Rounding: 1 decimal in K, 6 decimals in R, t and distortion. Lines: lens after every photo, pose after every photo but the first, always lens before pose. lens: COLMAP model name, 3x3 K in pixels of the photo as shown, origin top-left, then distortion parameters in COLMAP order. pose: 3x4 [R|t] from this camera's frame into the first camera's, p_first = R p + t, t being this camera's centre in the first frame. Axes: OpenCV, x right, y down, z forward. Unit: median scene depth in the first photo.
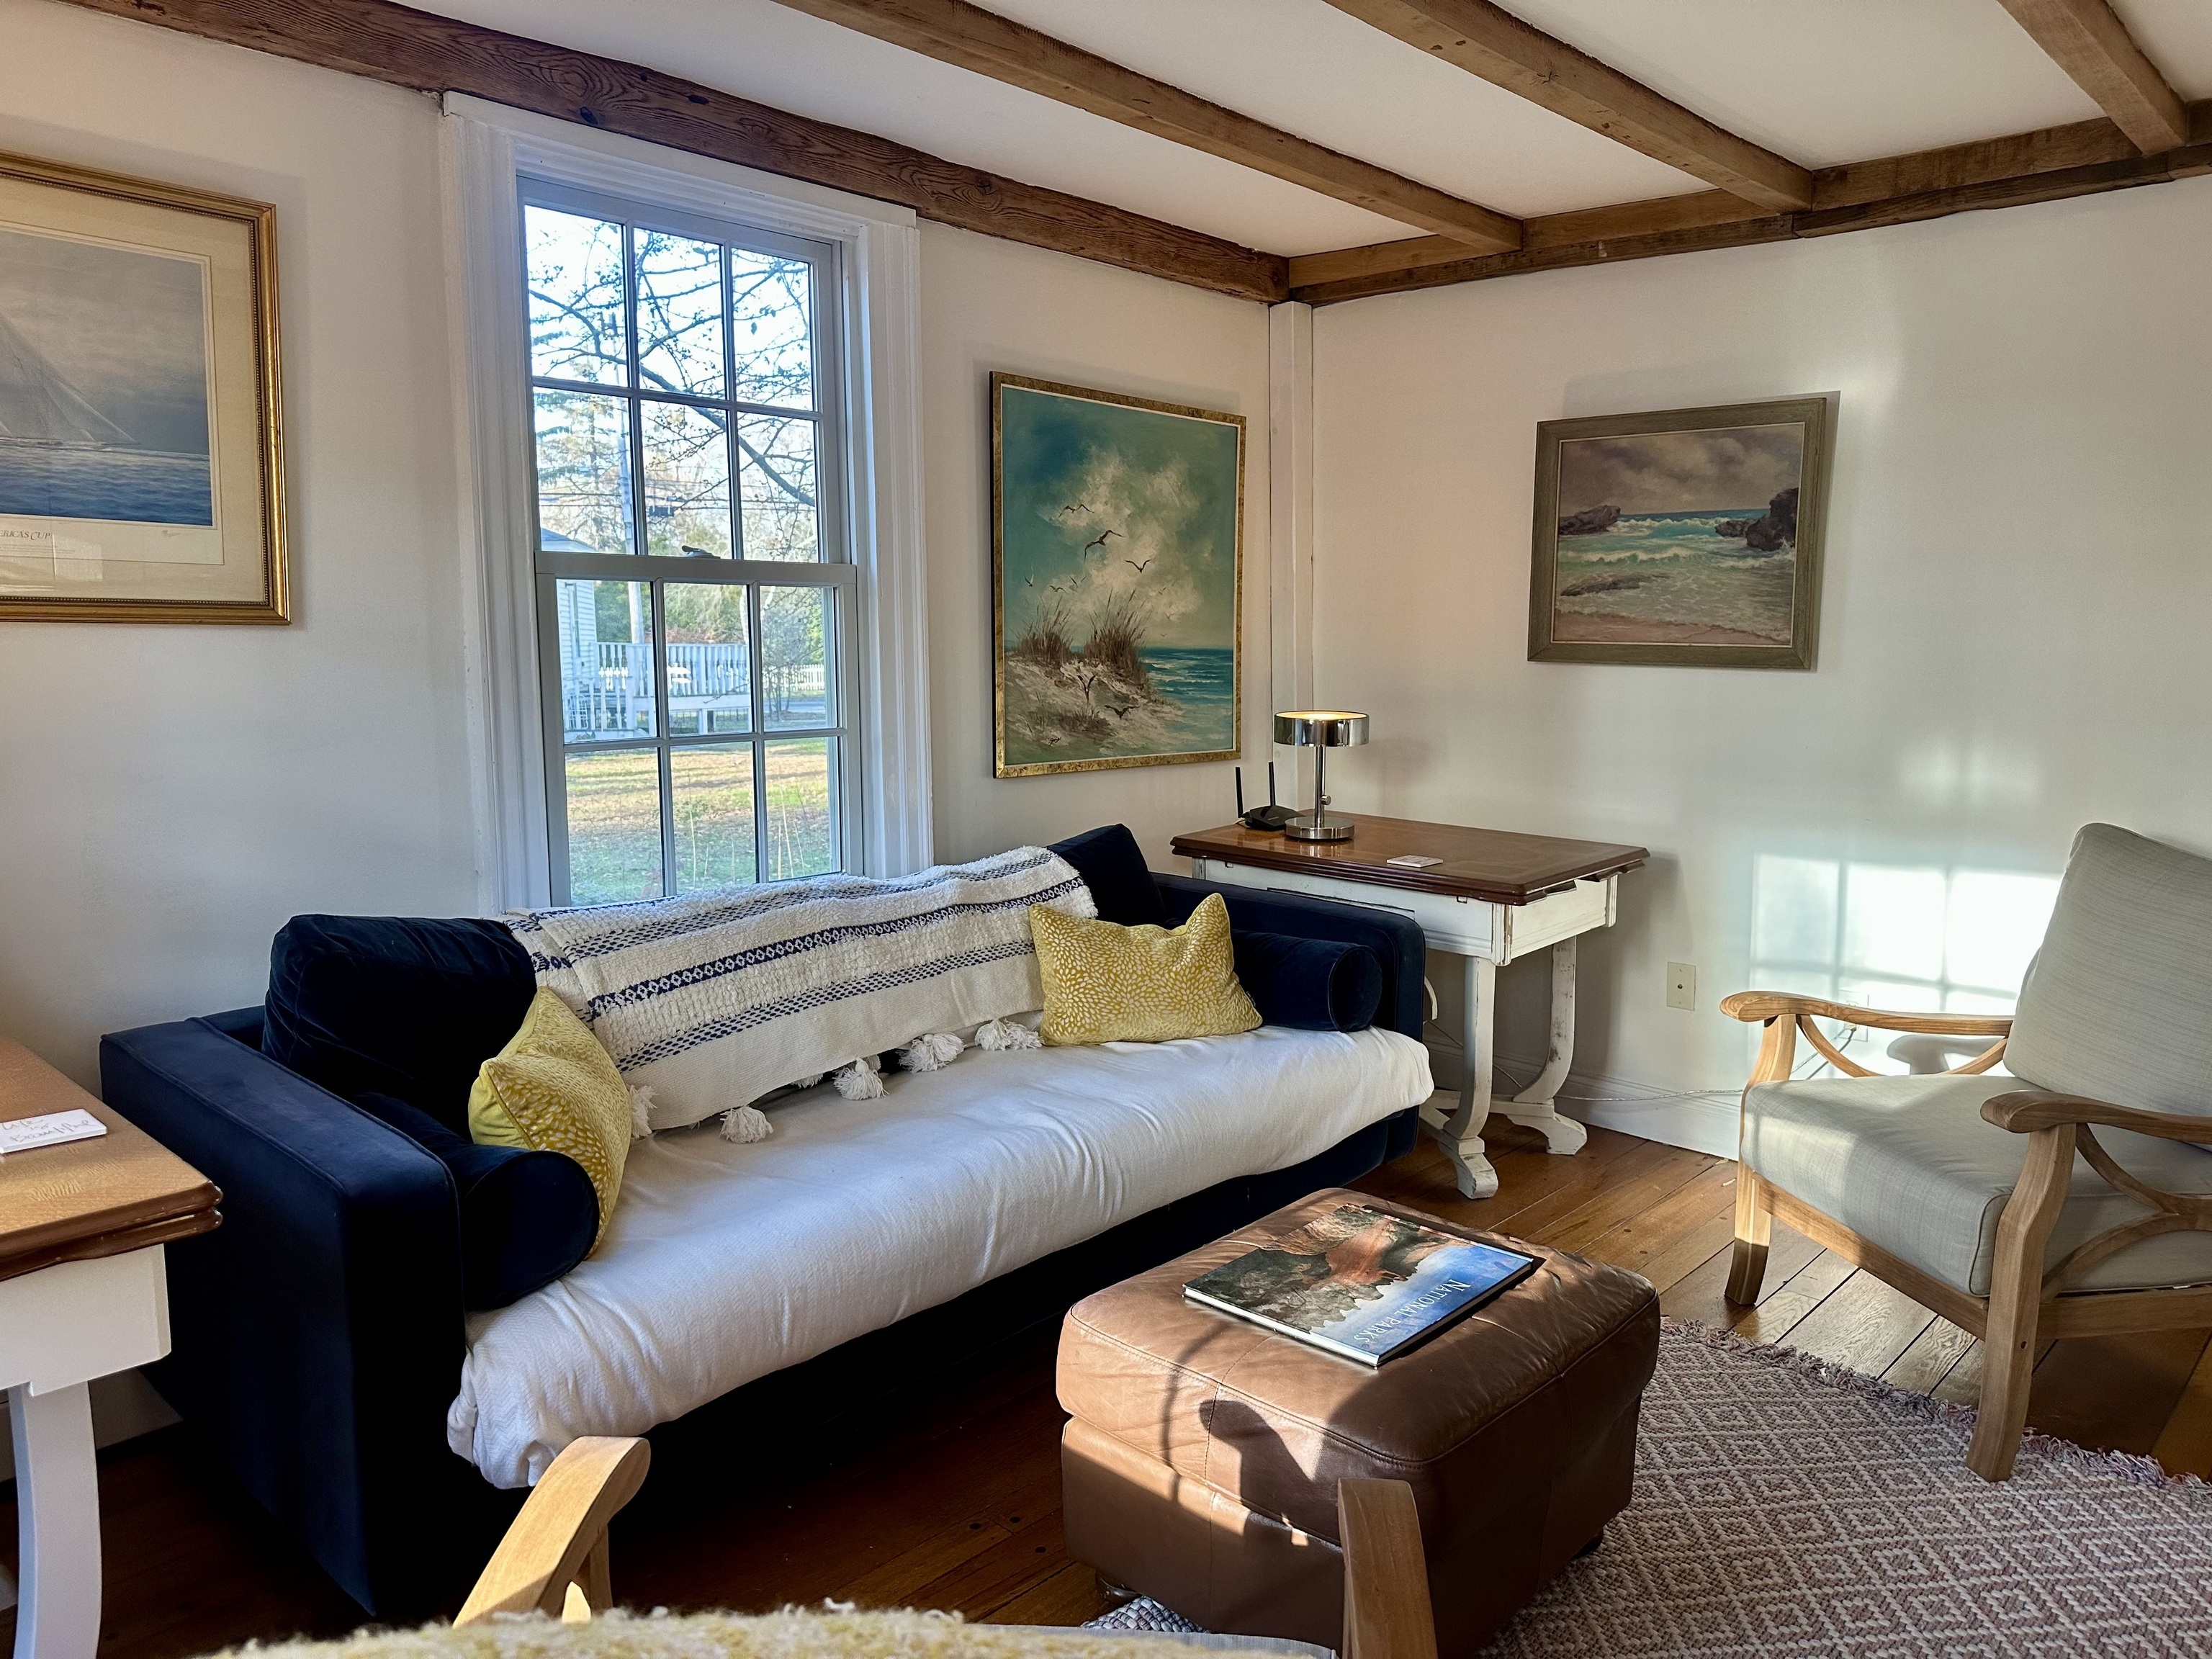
lens RADIAL K [[1548.0, 0, 1109.5], [0, 1548.0, 832.0], [0, 0, 1]] dist [0.054792, -0.060983]
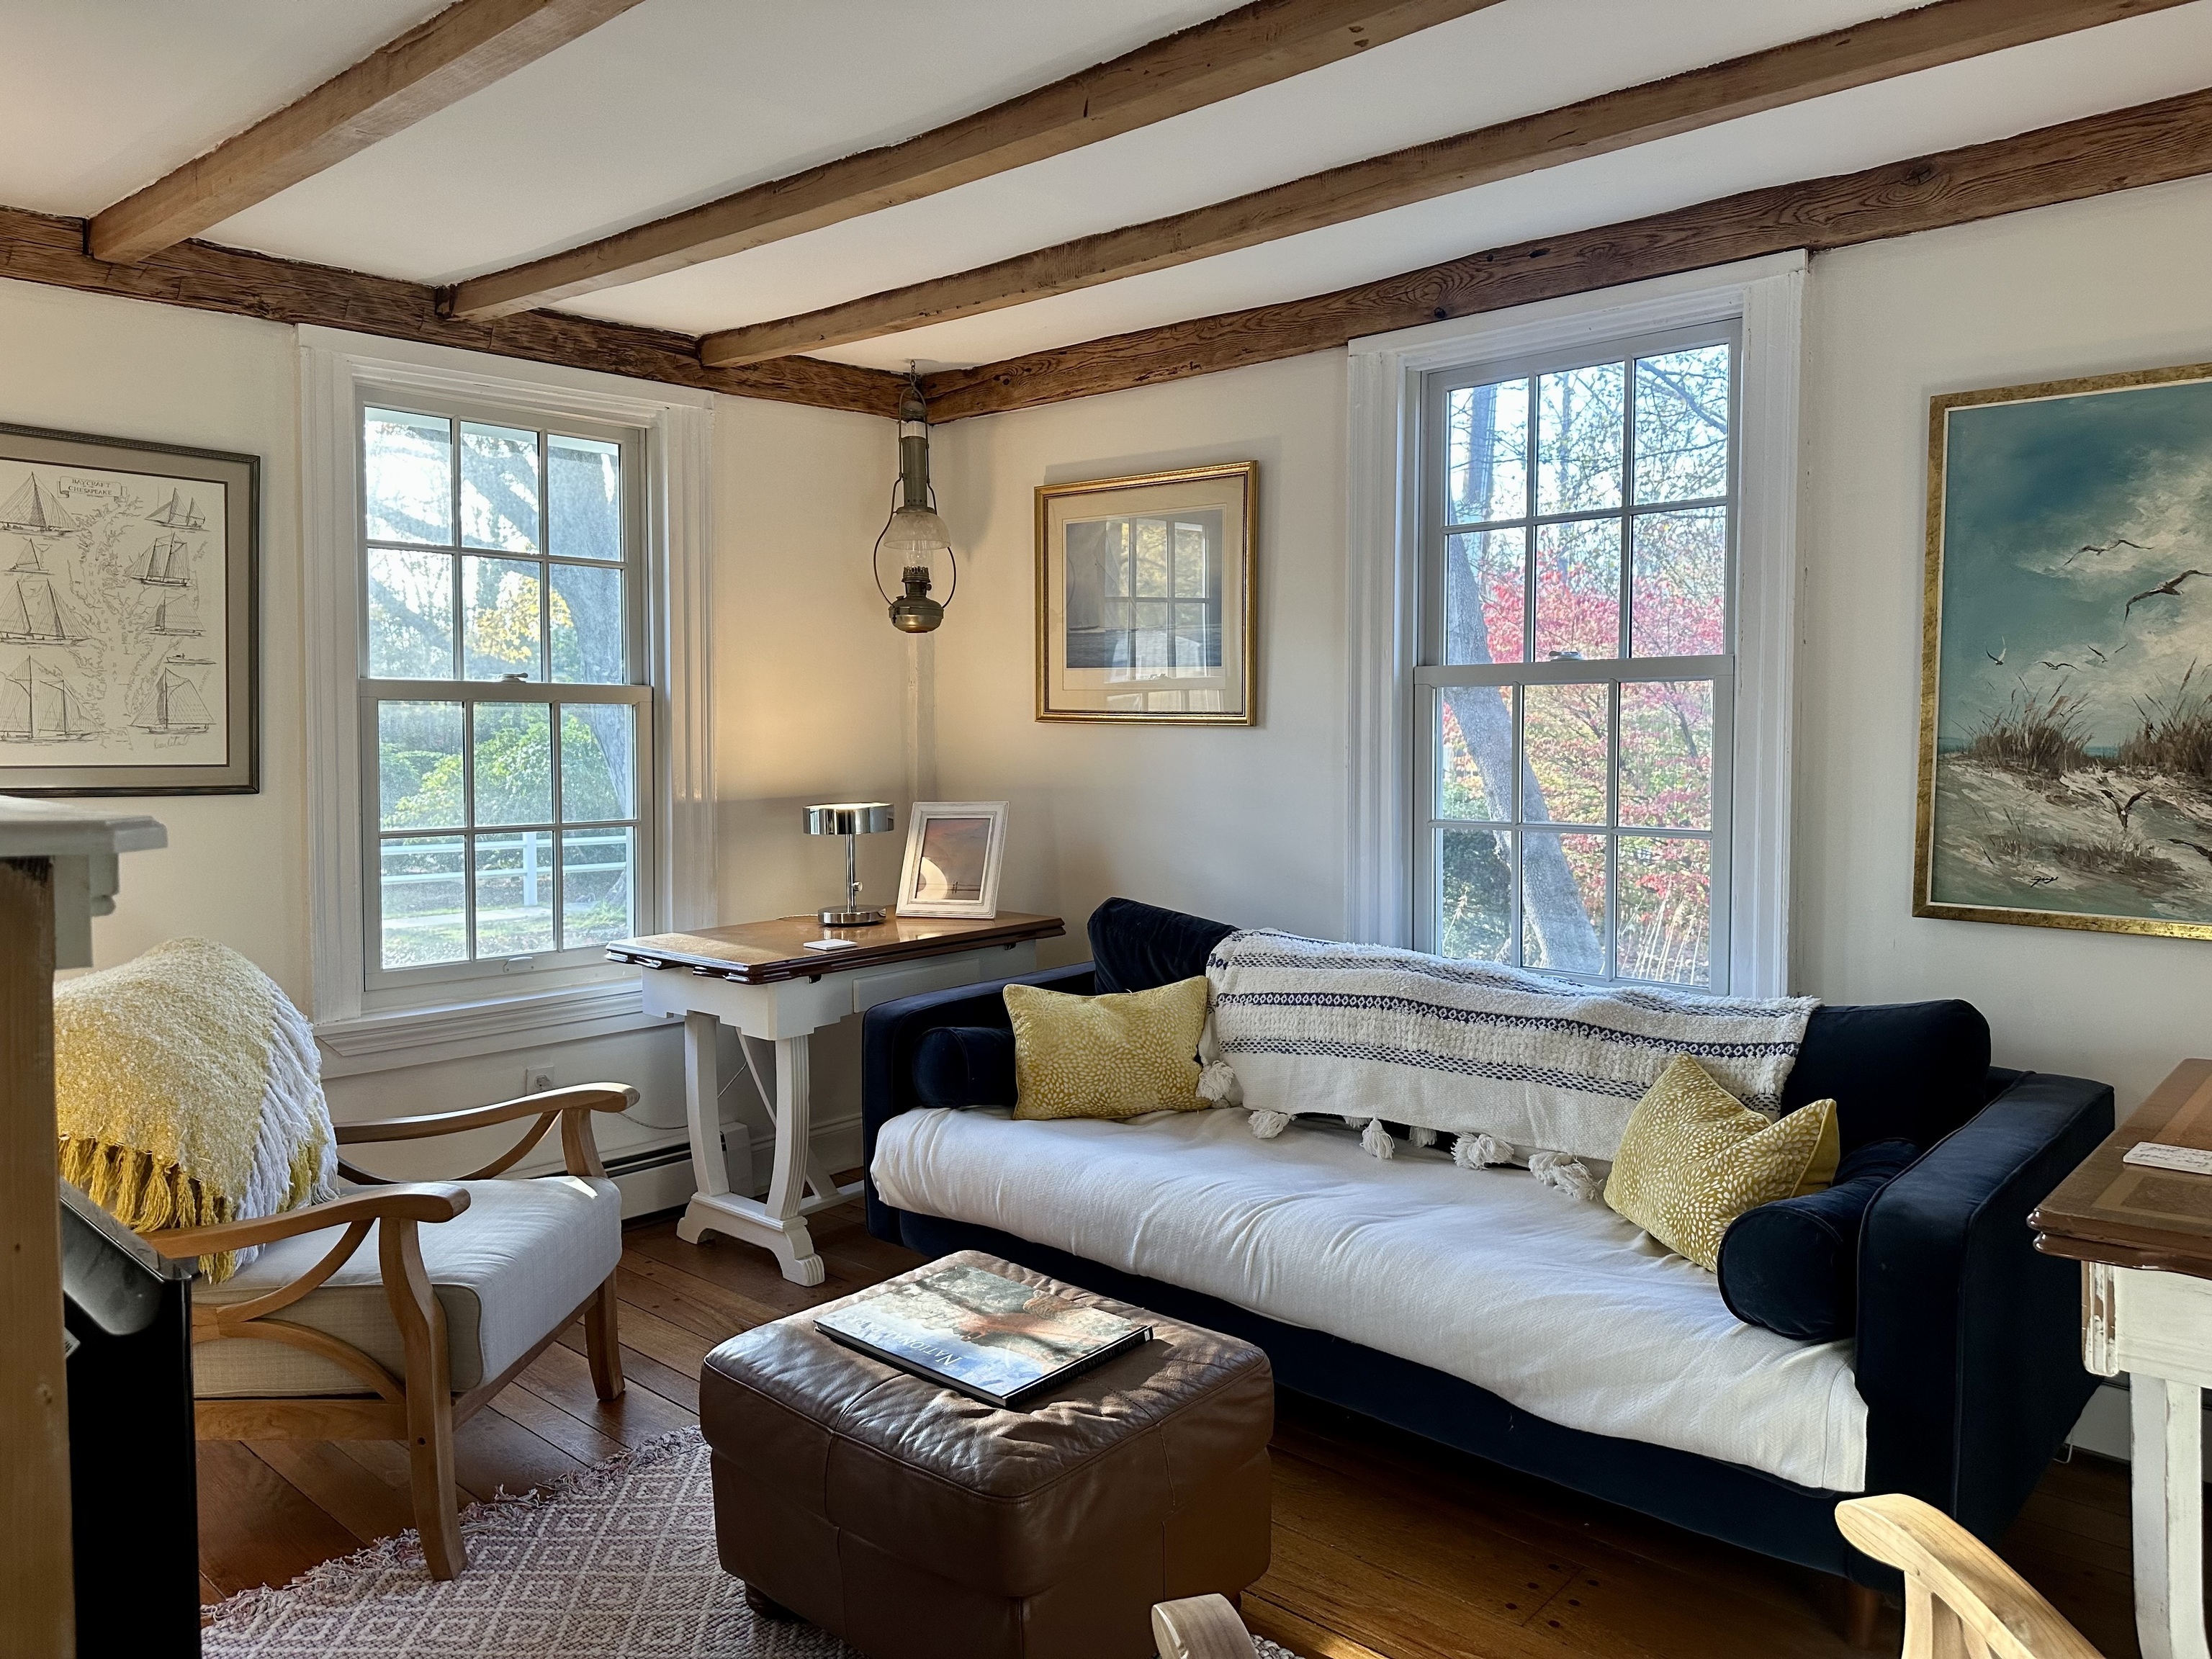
lens RADIAL K [[1548.0, 0, 1110.7], [0, 1548.0, 810.7], [0, 0, 1]] dist [0.054792, -0.060983]
pose [[0.006484, 0.056425, -0.998386, 0.806698], [-0.125029, 0.990618, 0.055174, -0.092182], [0.992132, 0.124469, 0.013478, 0.682555]]
